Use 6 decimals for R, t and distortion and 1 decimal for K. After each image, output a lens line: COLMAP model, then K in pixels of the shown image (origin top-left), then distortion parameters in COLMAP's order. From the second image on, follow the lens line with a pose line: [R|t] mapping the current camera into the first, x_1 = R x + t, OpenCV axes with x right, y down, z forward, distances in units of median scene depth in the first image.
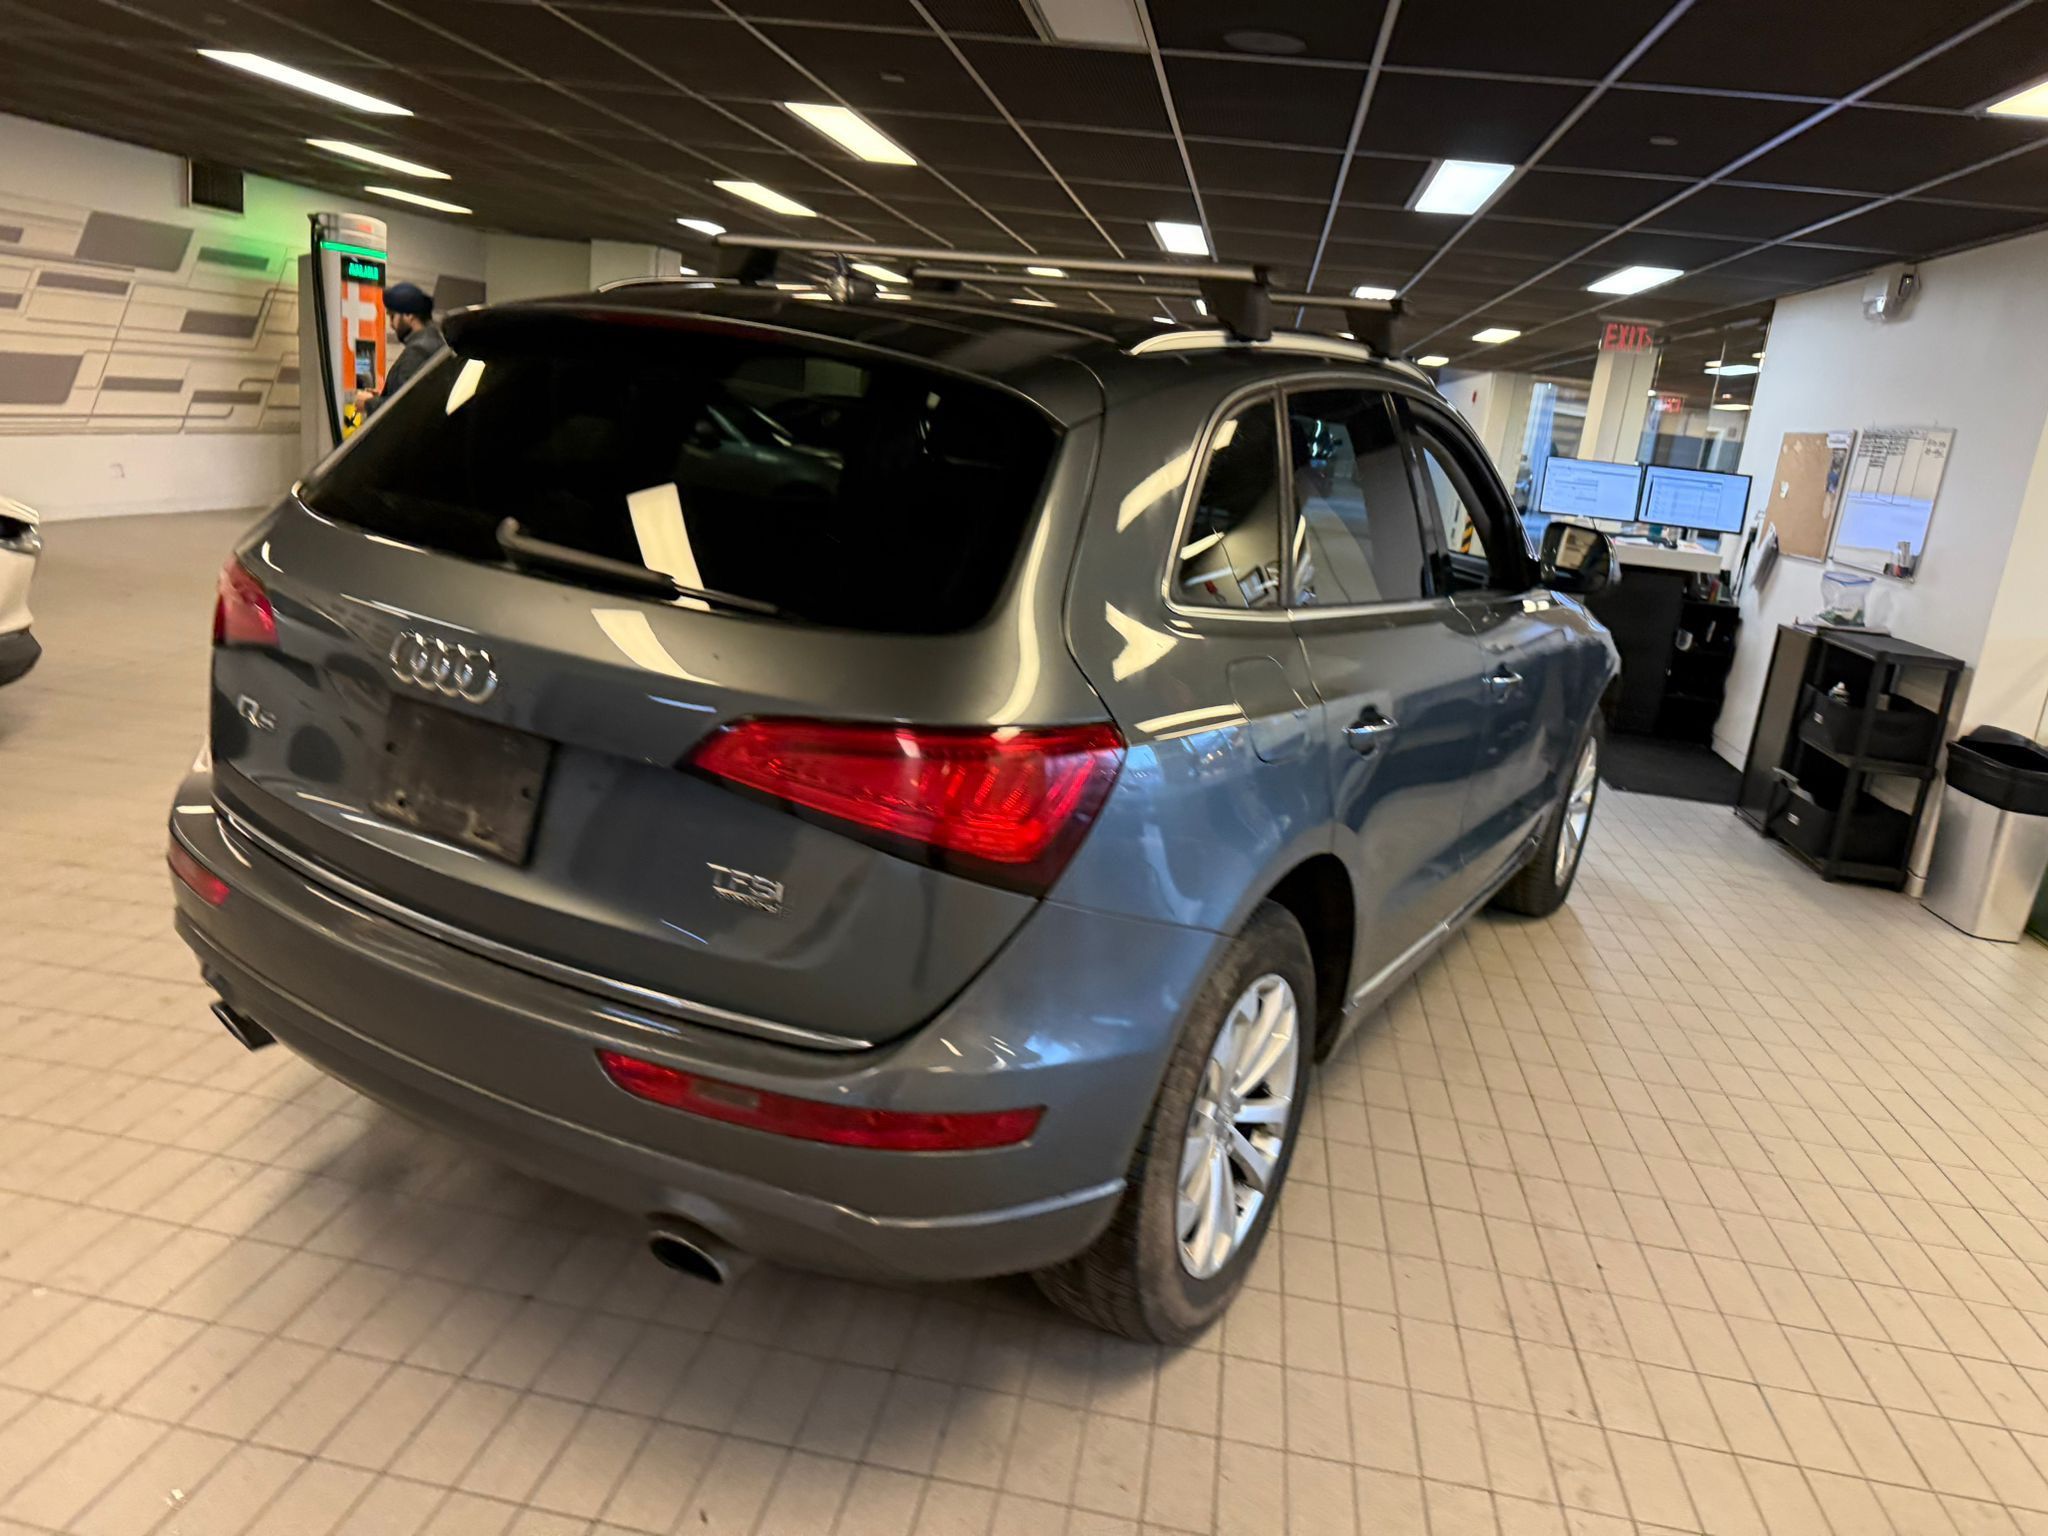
lens RADIAL K [[1461.2, 0, 1032.9], [0, 1461.2, 752.6], [0, 0, 1]] dist [0.022964, -0.029119]
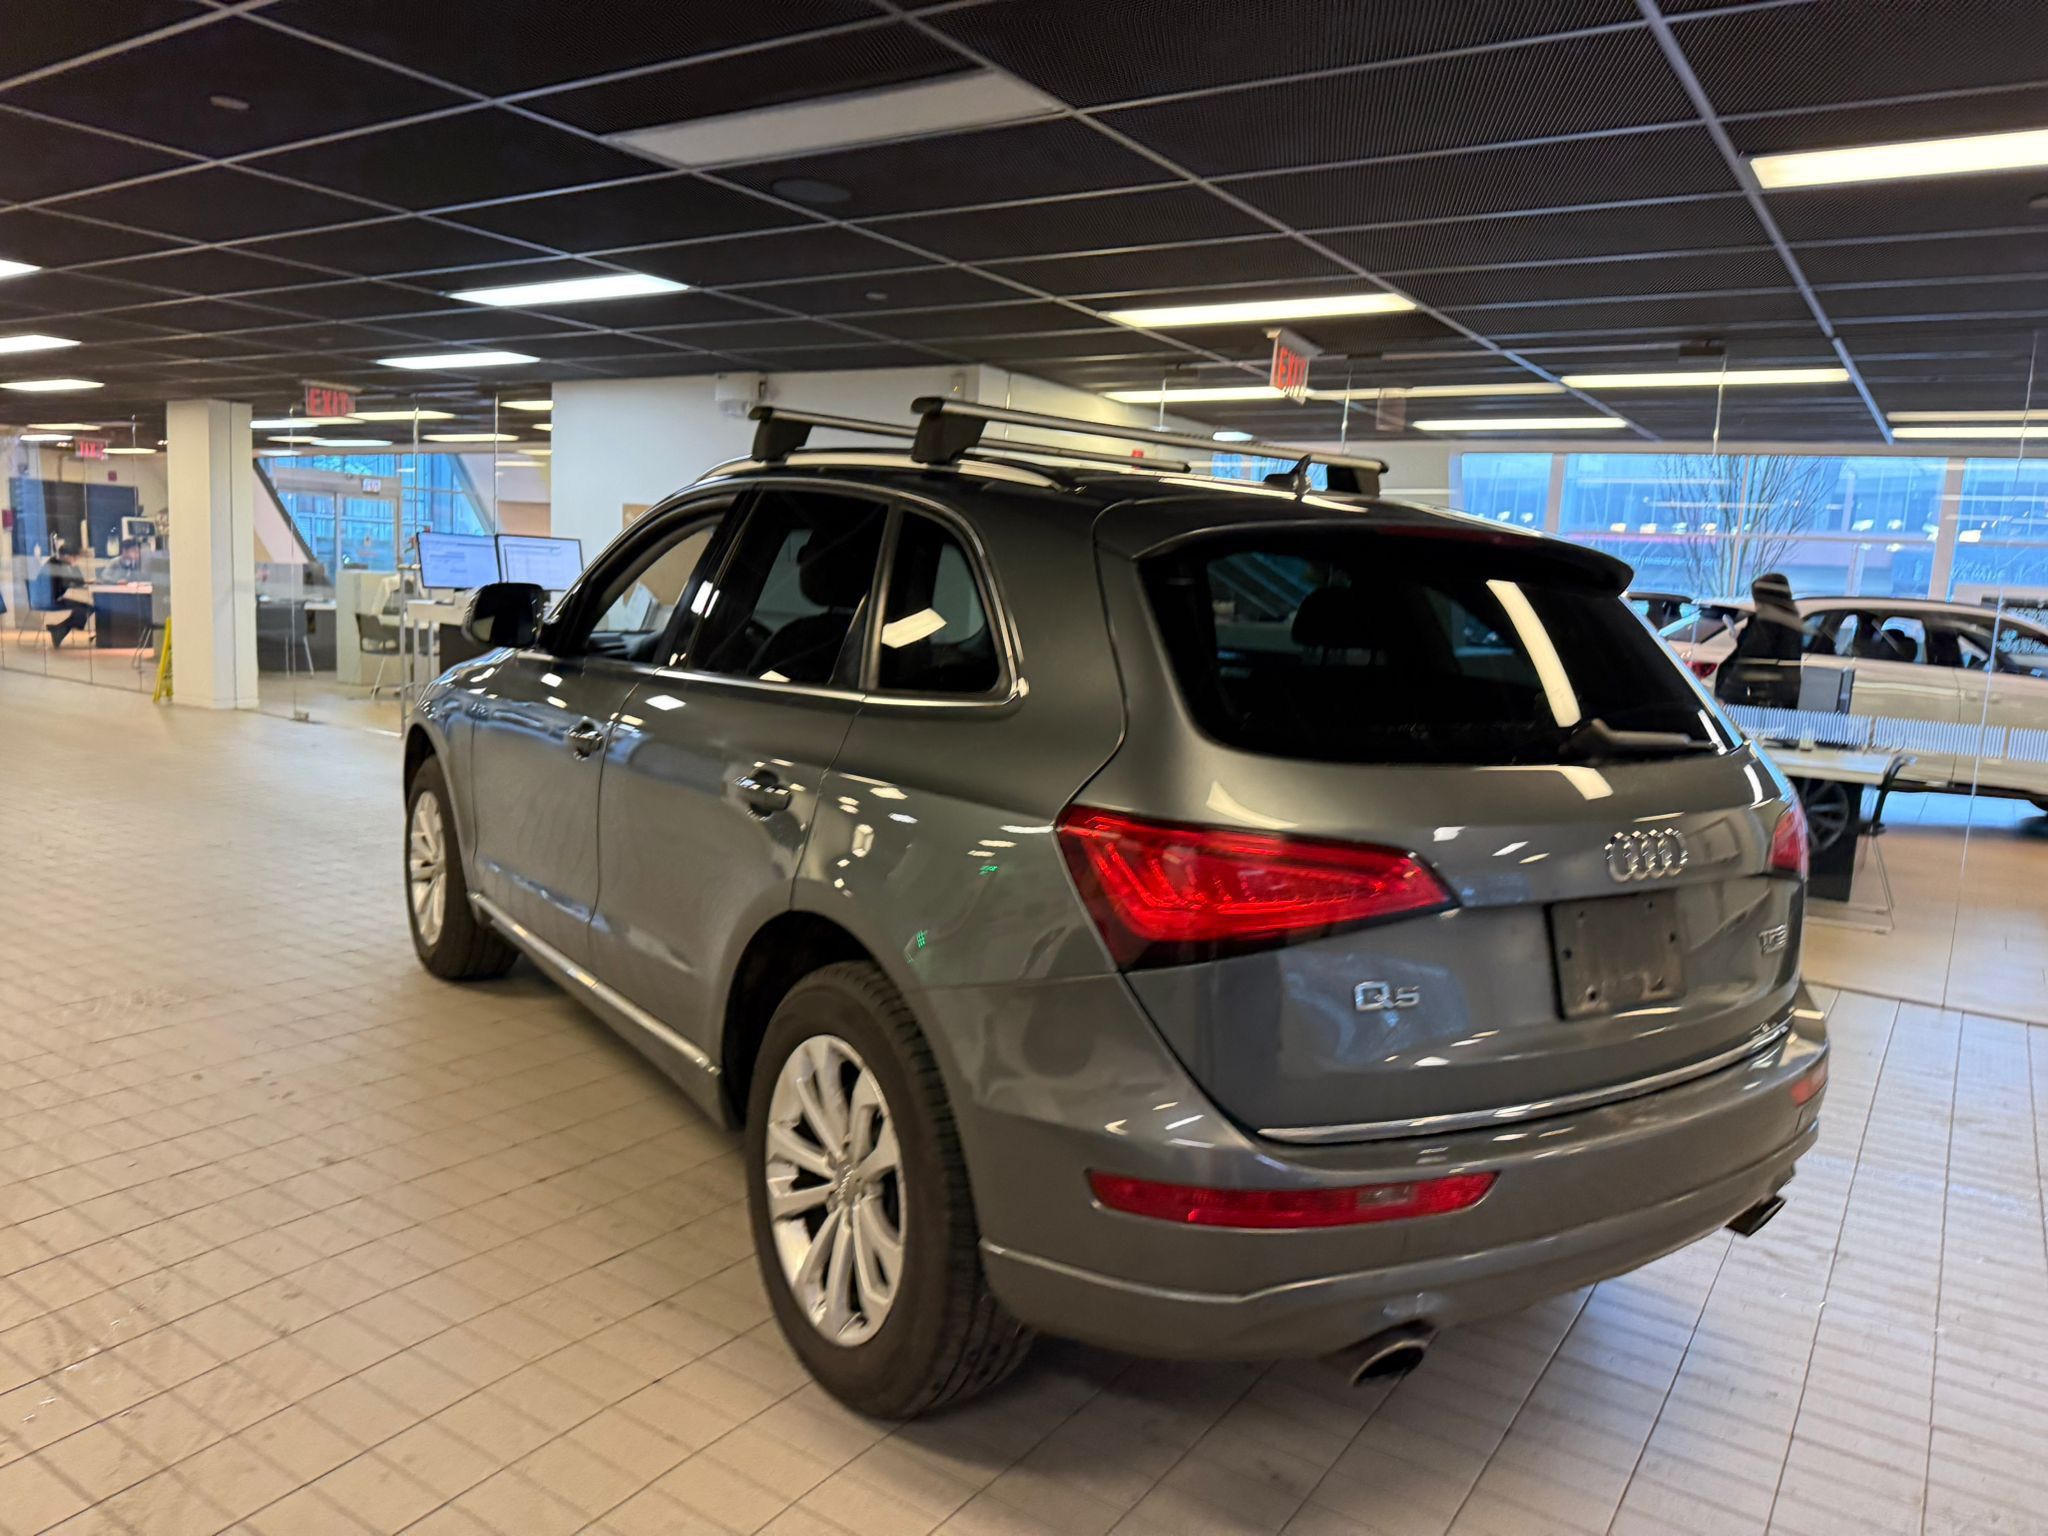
lens RADIAL K [[1437.7, 0, 1024.0], [0, 1437.7, 768.0], [0, 0, 1]] dist [0.043472, -0.060393]
pose [[0.419833, -0.202052, 0.884825, -0.636661], [0.202891, 0.971127, 0.125491, -0.147013], [-0.884633, 0.126837, 0.448706, 0.371795]]
